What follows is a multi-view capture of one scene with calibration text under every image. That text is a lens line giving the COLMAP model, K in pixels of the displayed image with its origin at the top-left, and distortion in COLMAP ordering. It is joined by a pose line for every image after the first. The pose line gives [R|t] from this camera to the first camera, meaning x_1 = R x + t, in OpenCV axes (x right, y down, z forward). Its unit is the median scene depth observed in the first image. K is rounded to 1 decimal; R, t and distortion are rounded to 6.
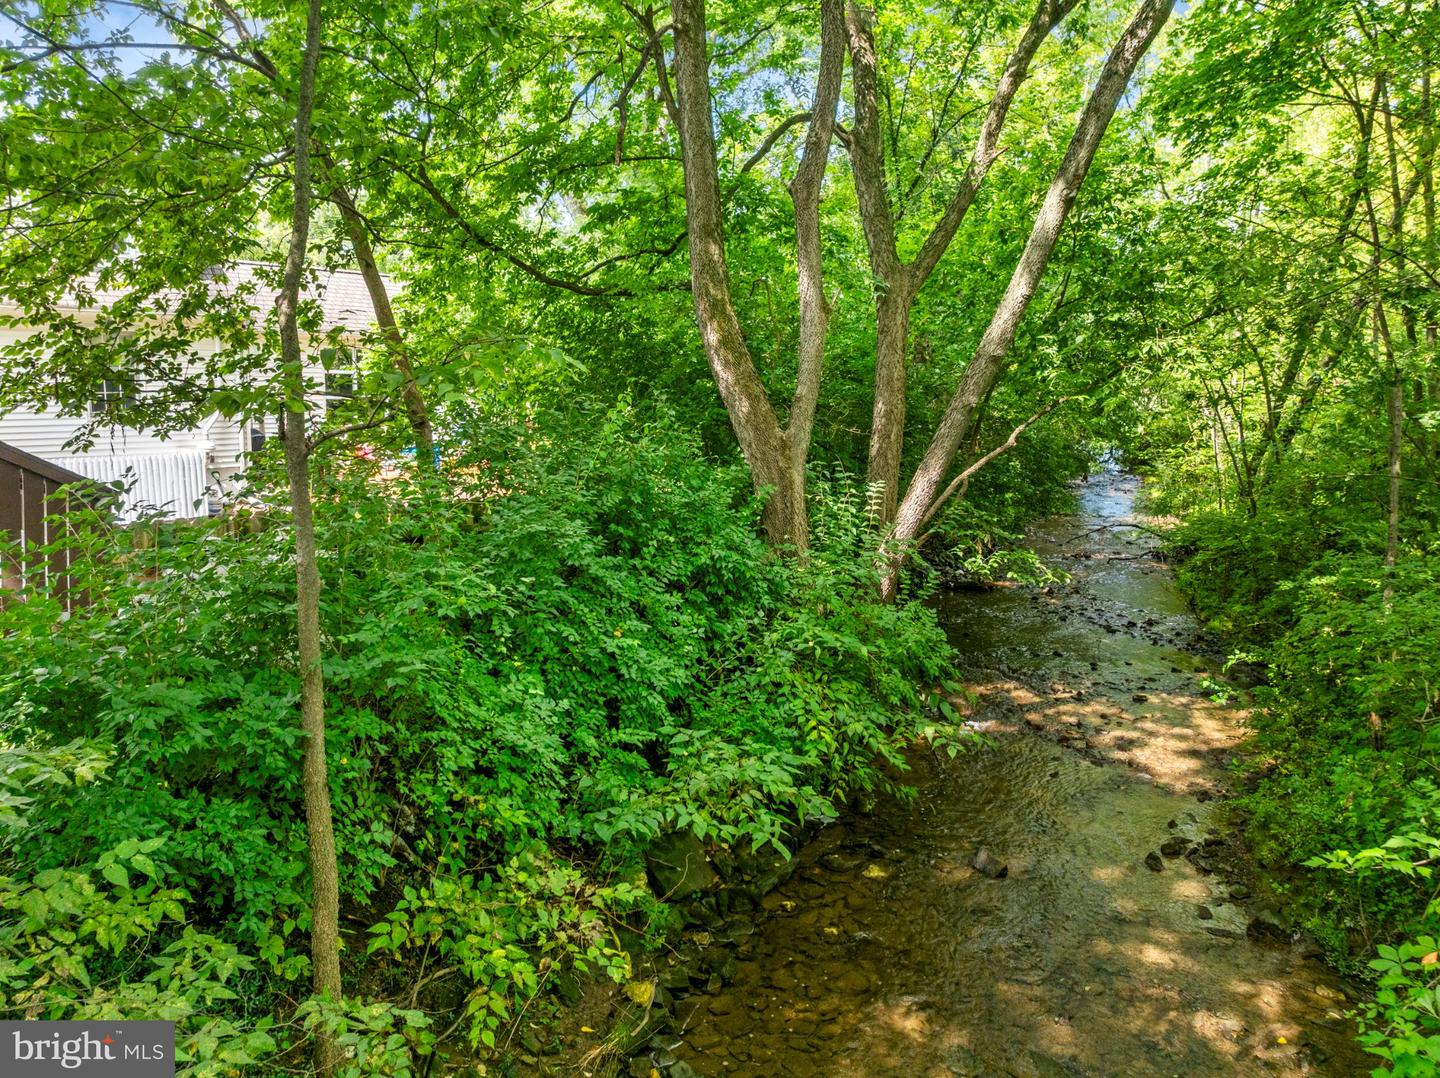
lens RADIAL K [[1023.6, 0, 722.2], [0, 1023.6, 534.7], [0, 0, 1]] dist [-0.027971, -0.004501]
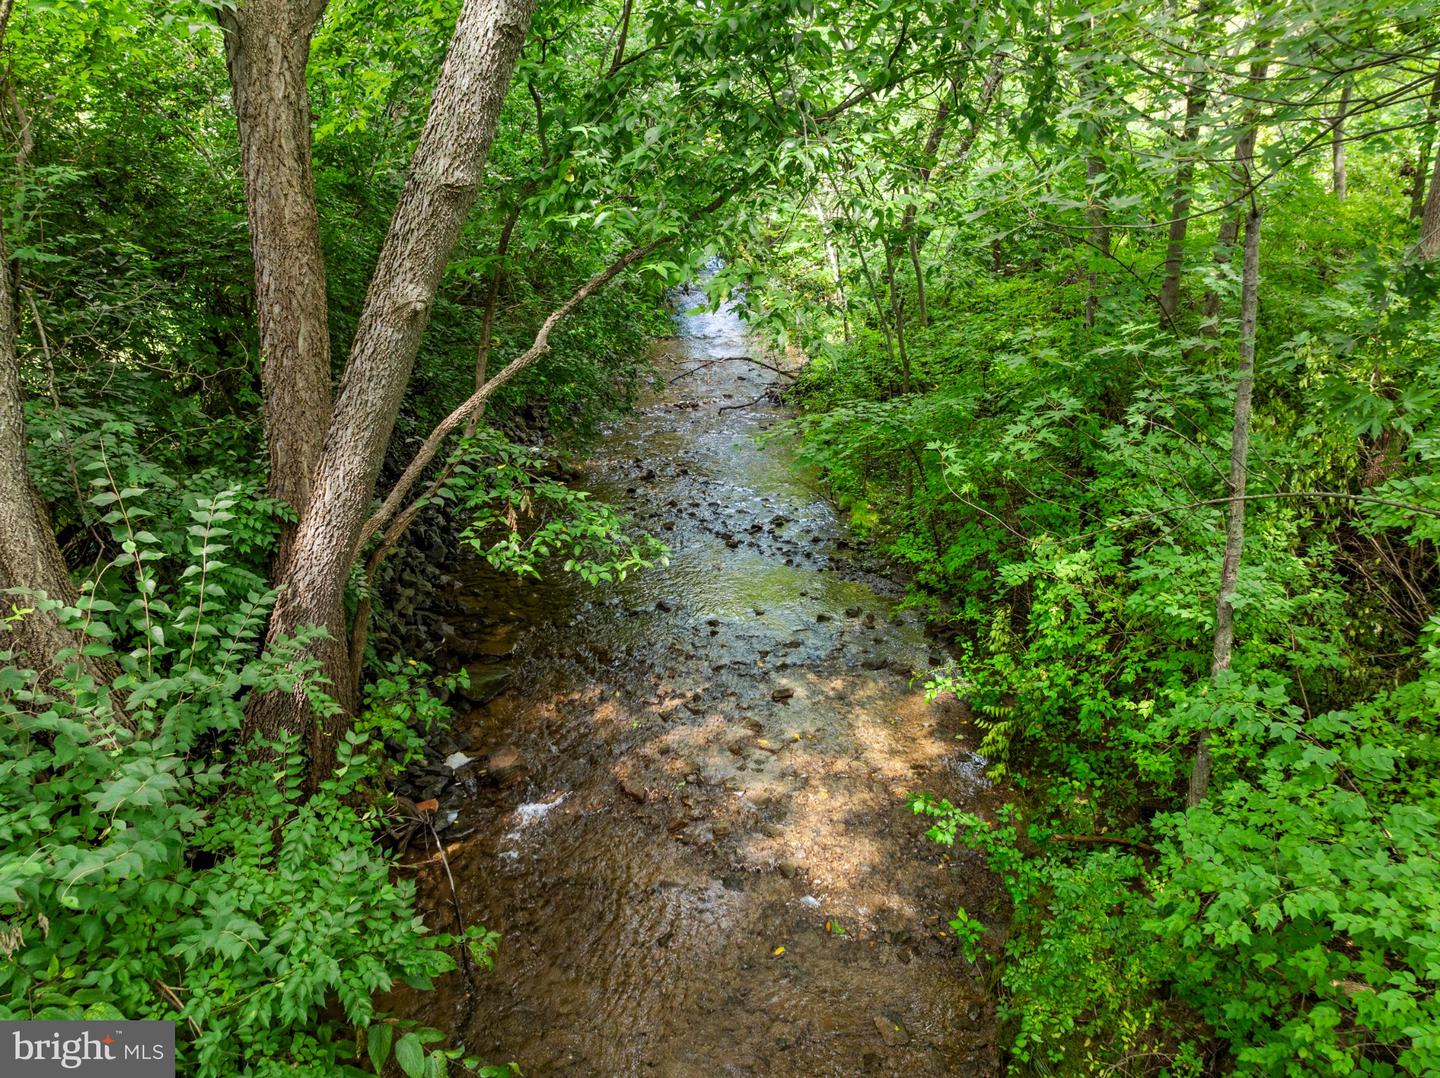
lens RADIAL K [[1023.6, 0, 715.1], [0, 1023.6, 539.2], [0, 0, 1]] dist [-0.027971, -0.004501]
pose [[0.932725, -0.128978, 0.336731, 0.165467], [0.055693, 0.974164, 0.218865, -0.095117], [-0.356260, -0.185387, 0.915811, 0.443882]]
